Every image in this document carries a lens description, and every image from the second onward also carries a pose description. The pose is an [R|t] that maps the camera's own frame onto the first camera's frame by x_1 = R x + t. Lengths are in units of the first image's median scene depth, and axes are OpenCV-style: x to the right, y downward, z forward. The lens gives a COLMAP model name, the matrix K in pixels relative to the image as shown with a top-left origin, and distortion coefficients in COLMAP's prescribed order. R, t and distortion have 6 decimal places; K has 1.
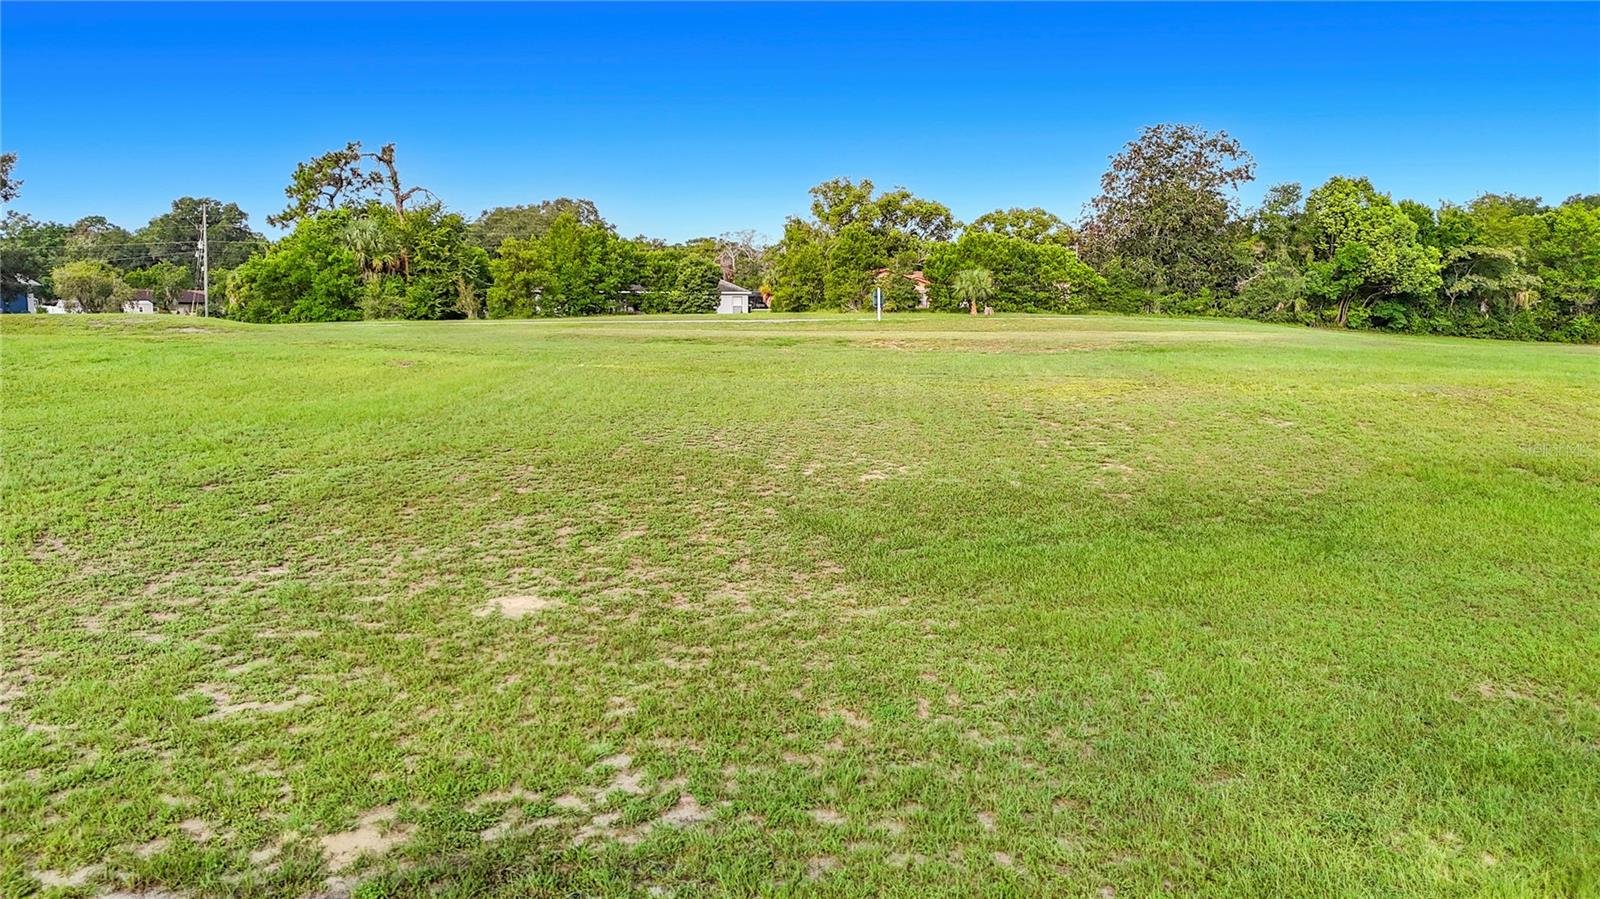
lens RADIAL K [[1198.3, 0, 800.0], [0, 1198.3, 449.5], [0, 0, 1]] dist [0.083076, -0.099714]
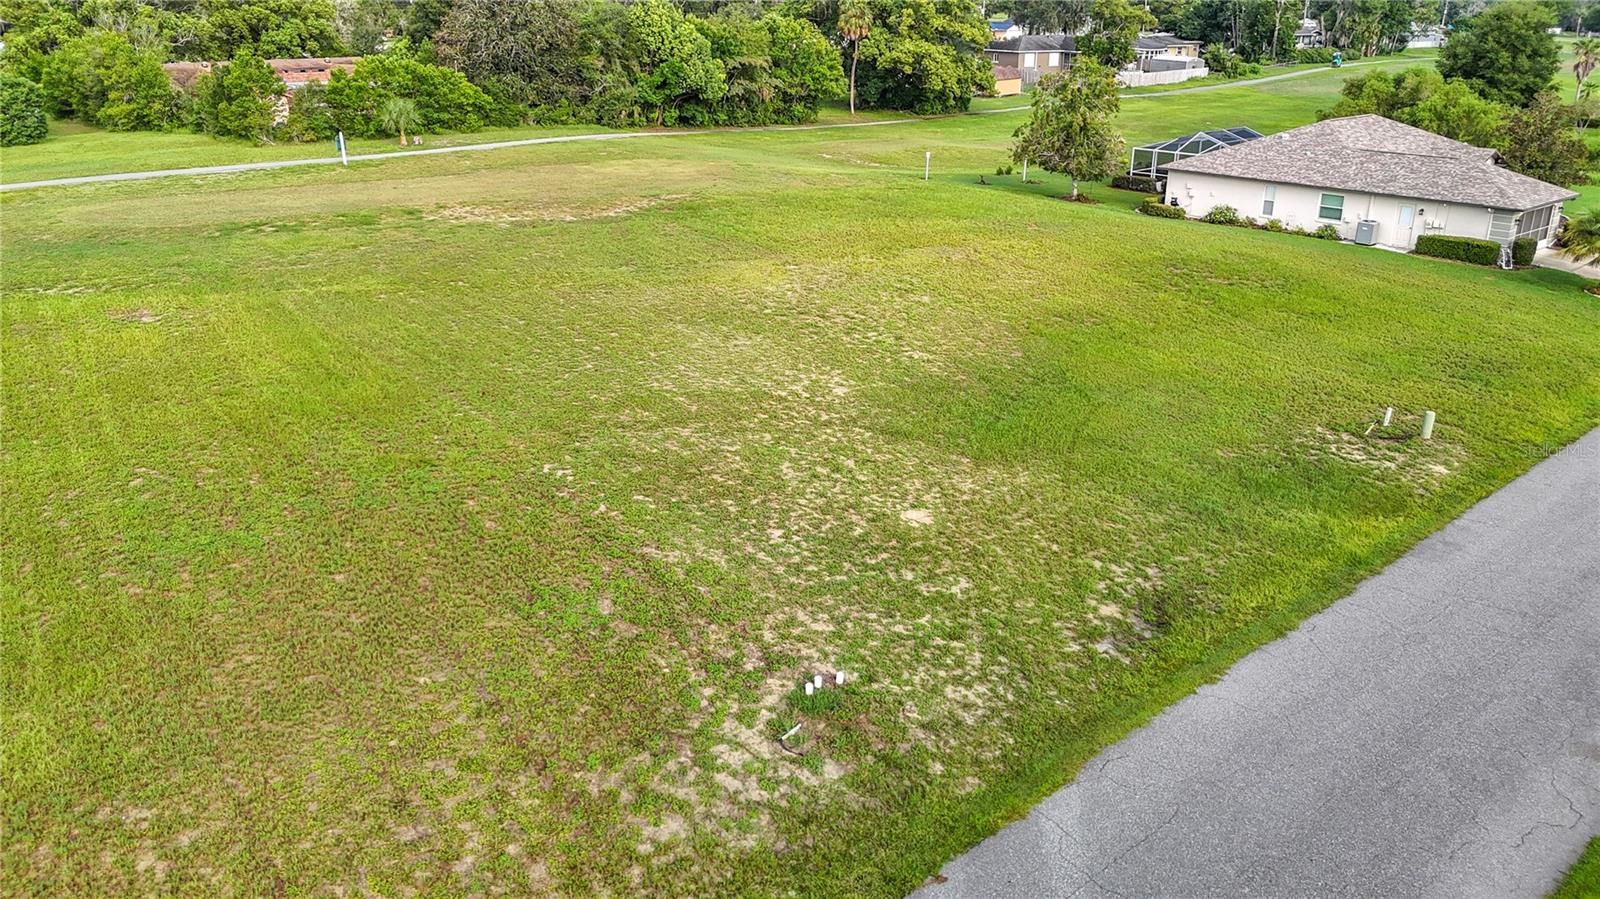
lens RADIAL K [[1217.7, 0, 800.0], [0, 1217.7, 449.5], [0, 0, 1]] dist [0.057252, -0.103008]
pose [[0.757400, -0.225059, 0.612939, -0.291008], [0.079702, 0.963567, 0.255315, -0.093332], [-0.648068, -0.144523, 0.747744, -0.070099]]
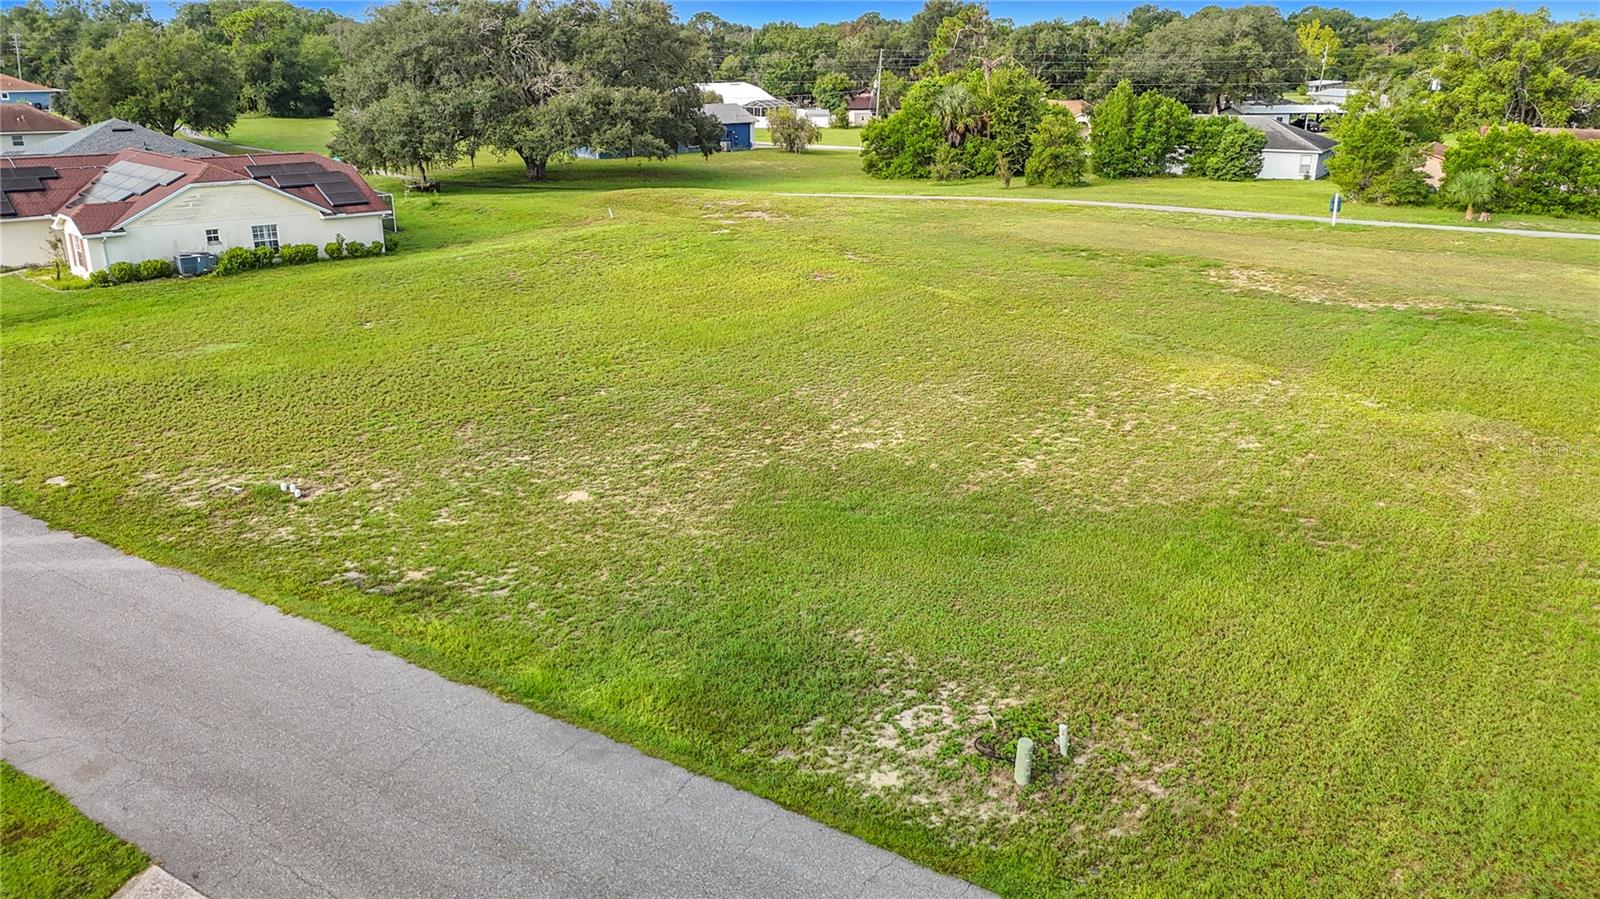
lens RADIAL K [[1198.3, 0, 800.0], [0, 1198.3, 449.5], [0, 0, 1]] dist [0.083076, -0.099714]
pose [[0.821875, 0.182962, -0.539486, 0.246880], [-0.079442, 0.974577, 0.209495, -0.087361], [0.564101, -0.129321, 0.815516, -0.117001]]
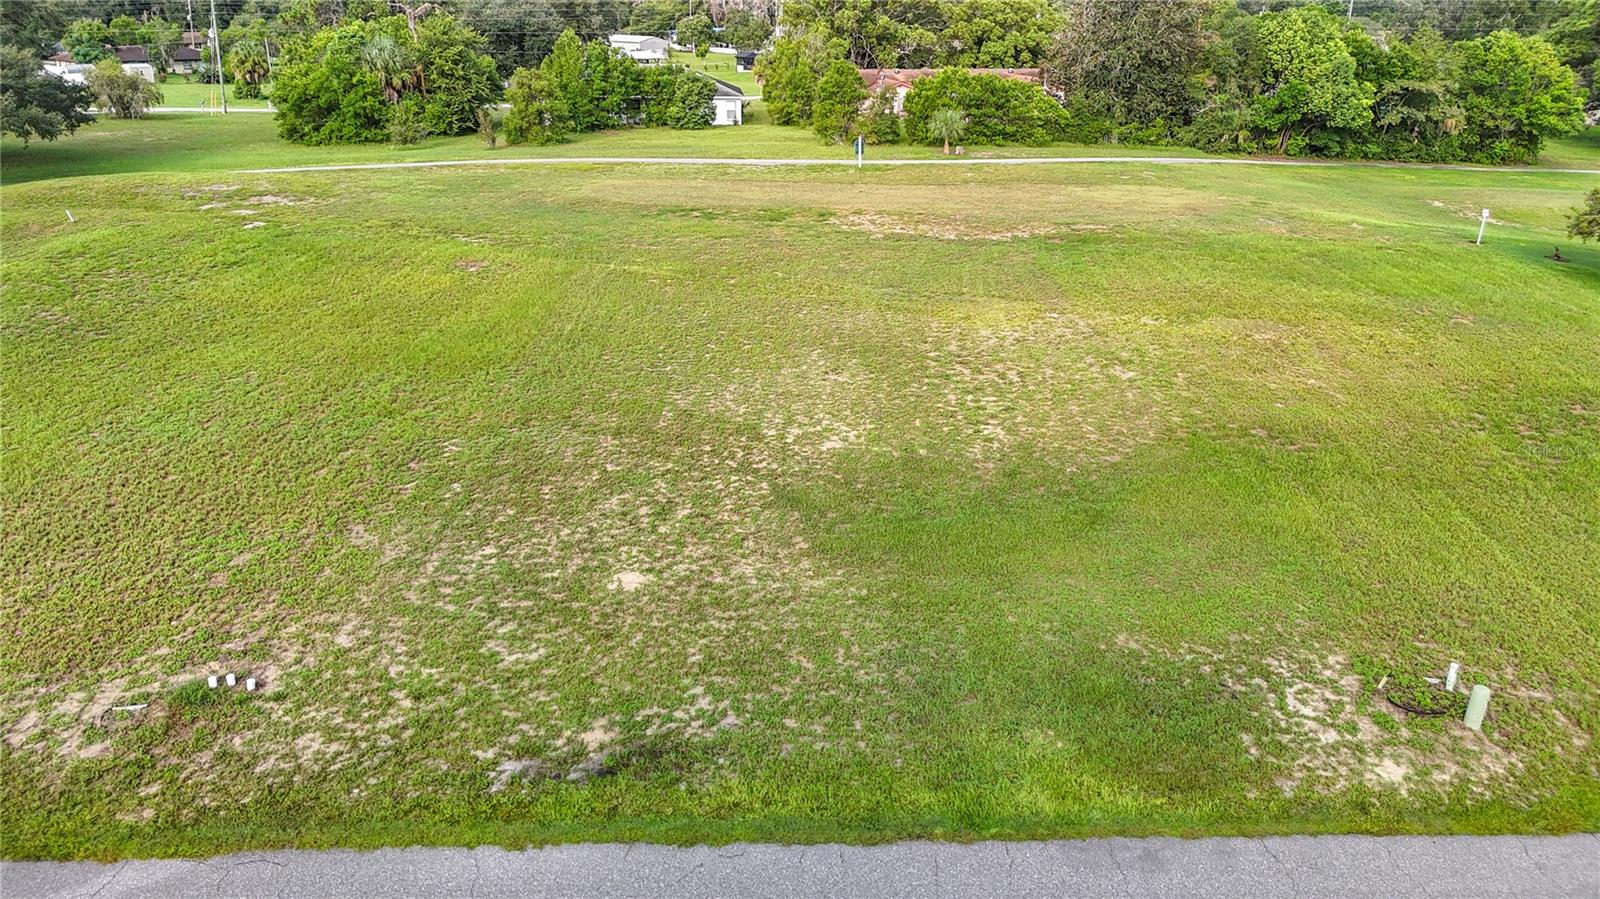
lens RADIAL K [[1198.3, 0, 800.0], [0, 1198.3, 449.5], [0, 0, 1]] dist [0.083076, -0.099714]
pose [[0.999965, 0.004241, 0.007169, 0.002541], [-0.005740, 0.974532, 0.224174, -0.087117], [-0.006036, -0.224208, 0.974523, -0.136941]]
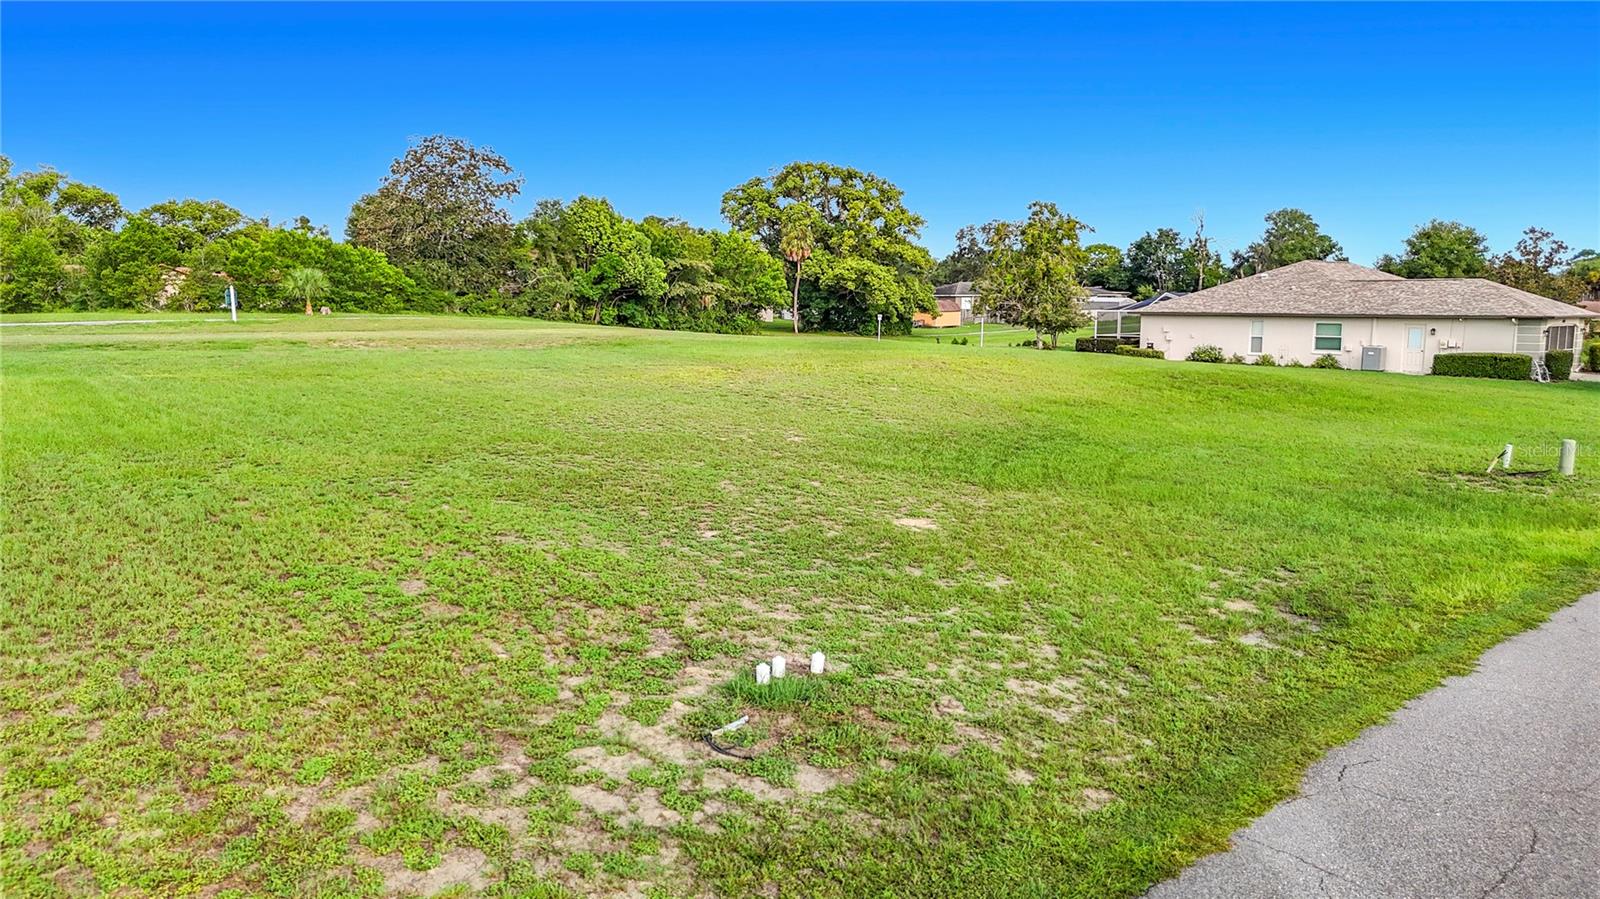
lens RADIAL K [[1198.3, 0, 800.0], [0, 1198.3, 449.5], [0, 0, 1]] dist [0.083076, -0.099714]
pose [[0.725695, -0.087210, 0.682467, -0.228061], [0.087081, 0.995599, 0.034627, -0.002690], [-0.682483, 0.034301, 0.730096, 0.014603]]
